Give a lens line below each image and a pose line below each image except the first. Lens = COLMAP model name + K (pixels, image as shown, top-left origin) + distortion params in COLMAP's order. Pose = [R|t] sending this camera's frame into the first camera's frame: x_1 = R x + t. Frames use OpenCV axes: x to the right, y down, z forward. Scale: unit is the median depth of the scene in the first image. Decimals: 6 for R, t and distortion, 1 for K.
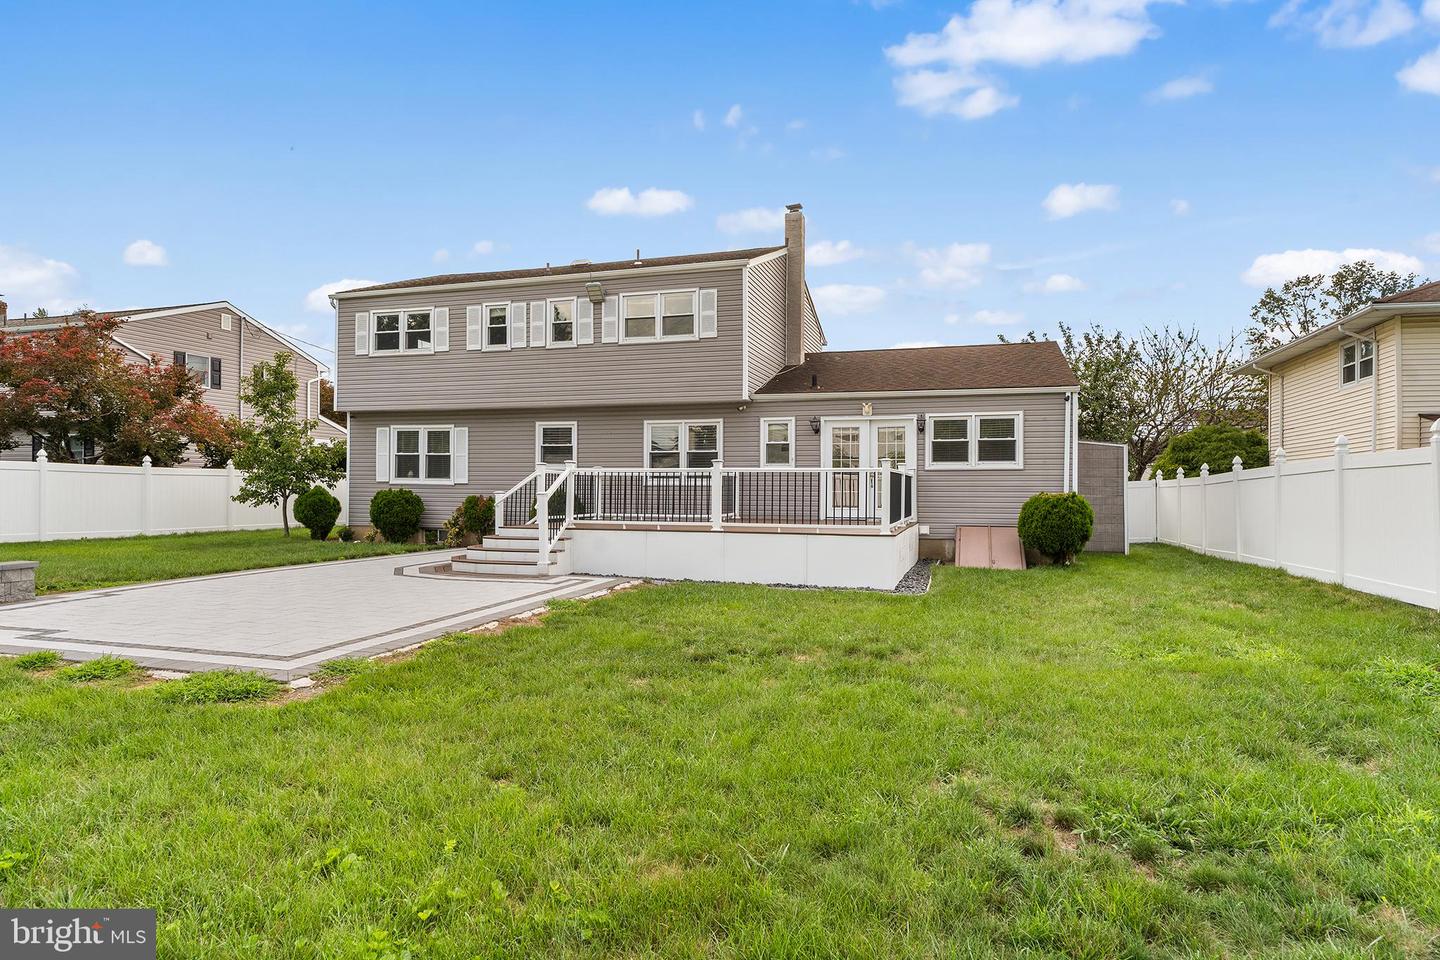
lens RADIAL K [[855.2, 0, 720.0], [0, 855.2, 480.0], [0, 0, 1]] dist [-0.017607, 0.000625]
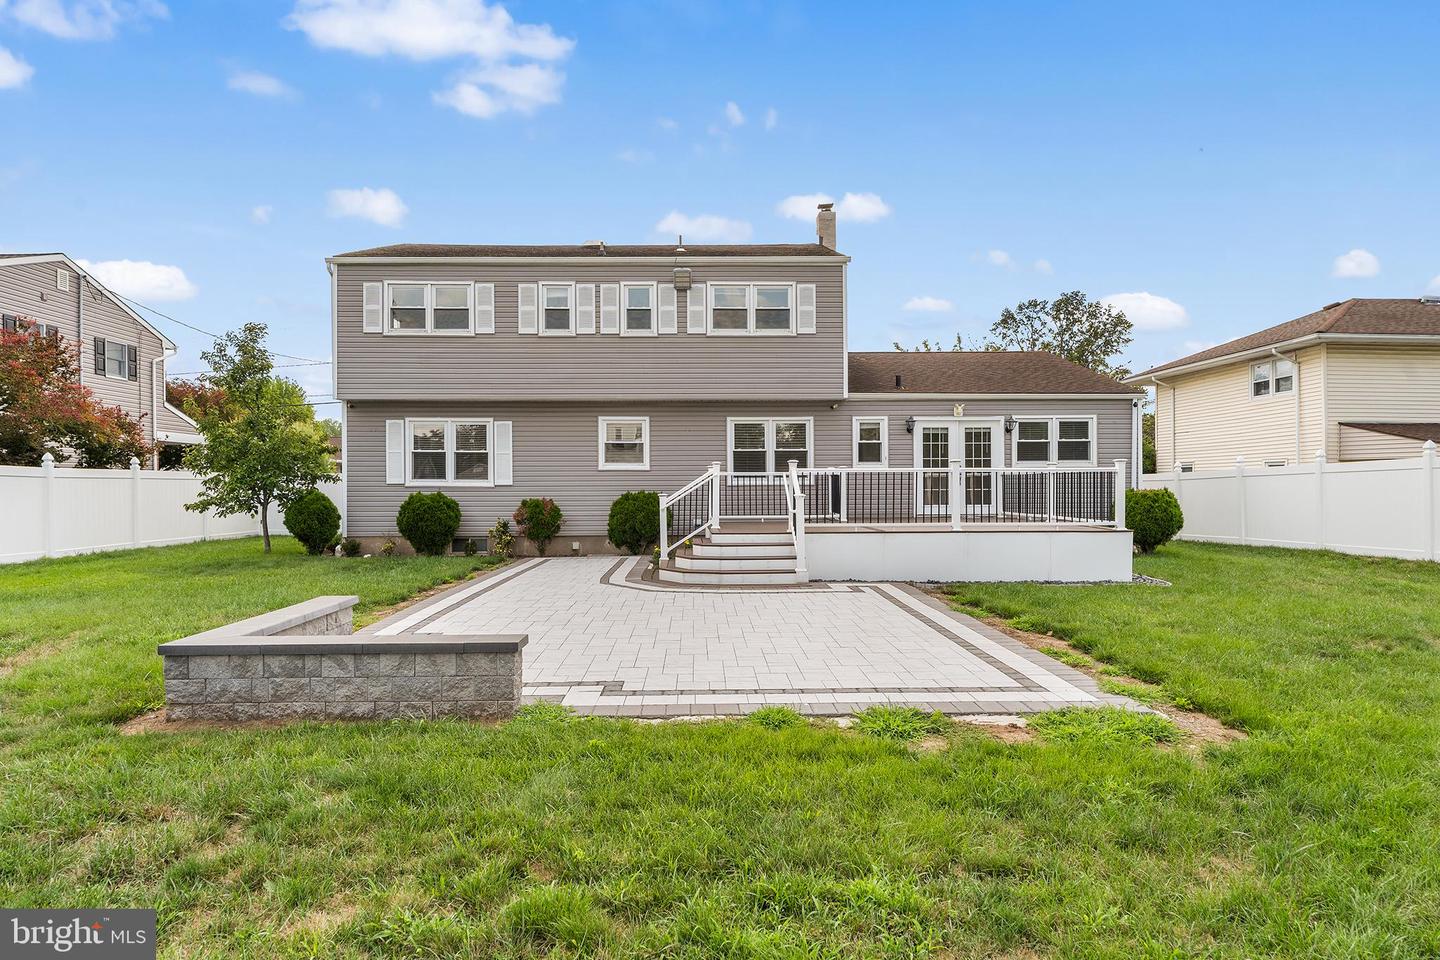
lens RADIAL K [[855.2, 0, 720.0], [0, 855.2, 480.0], [0, 0, 1]] dist [-0.017607, 0.000625]
pose [[0.944997, -0.007279, 0.326997, -0.408868], [0.006033, 0.999970, 0.004823, -0.004337], [-0.327023, -0.002585, 0.945013, 0.104667]]
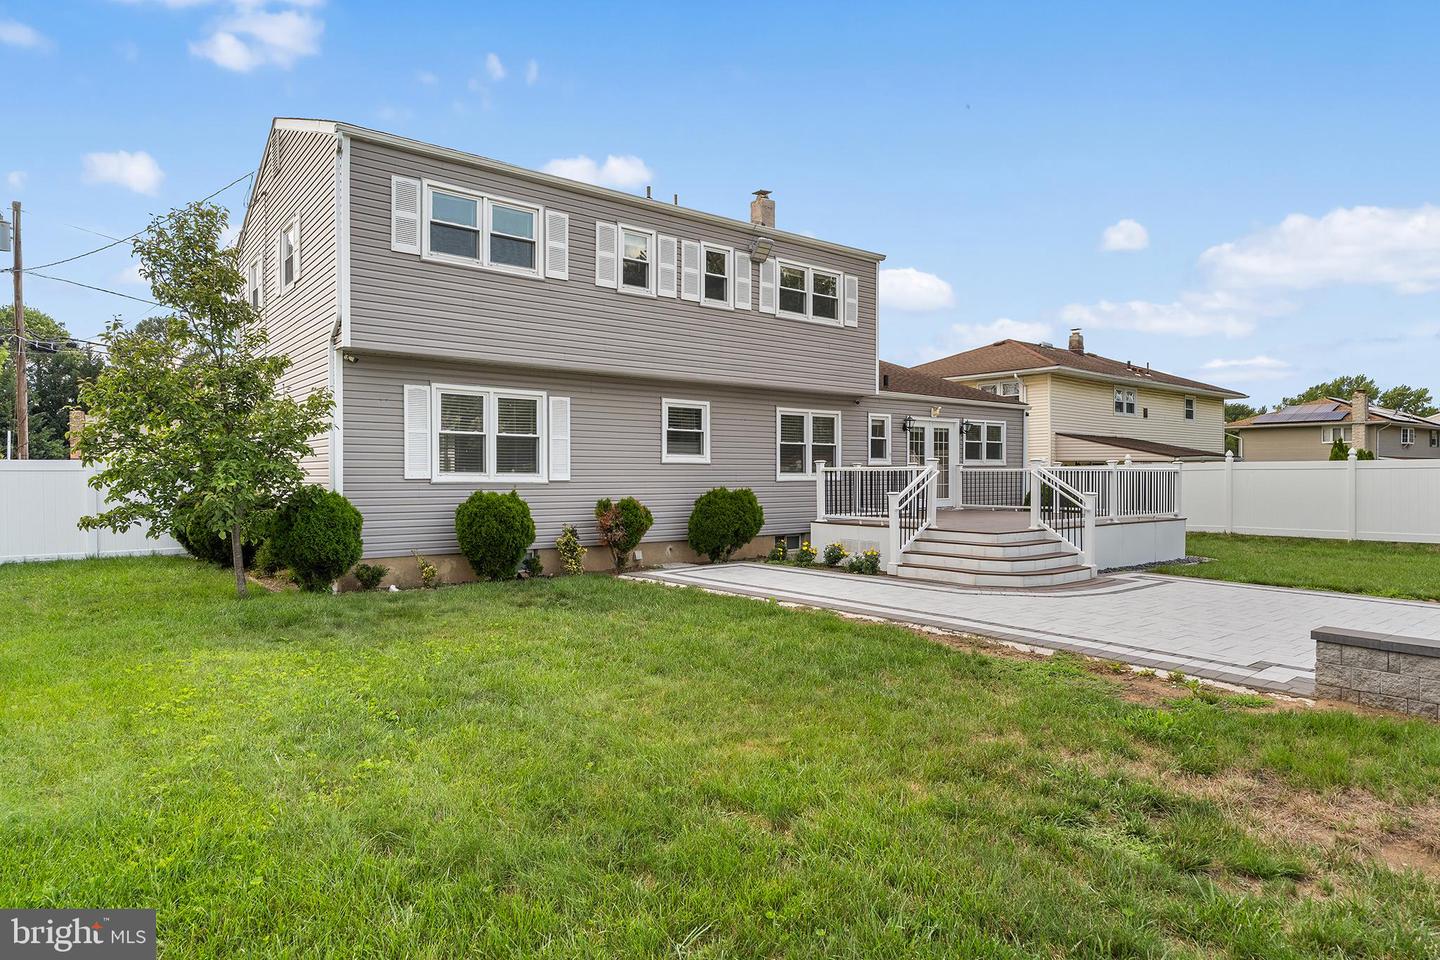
lens RADIAL K [[842.6, 0, 725.6], [0, 842.6, 473.5], [0, 0, 1]] dist [0.000353, 0.000261]
pose [[0.554244, -0.003697, 0.832346, -0.839672], [-0.004450, 0.999963, 0.007404, -0.007490], [-0.832342, -0.007807, 0.554207, 0.565882]]
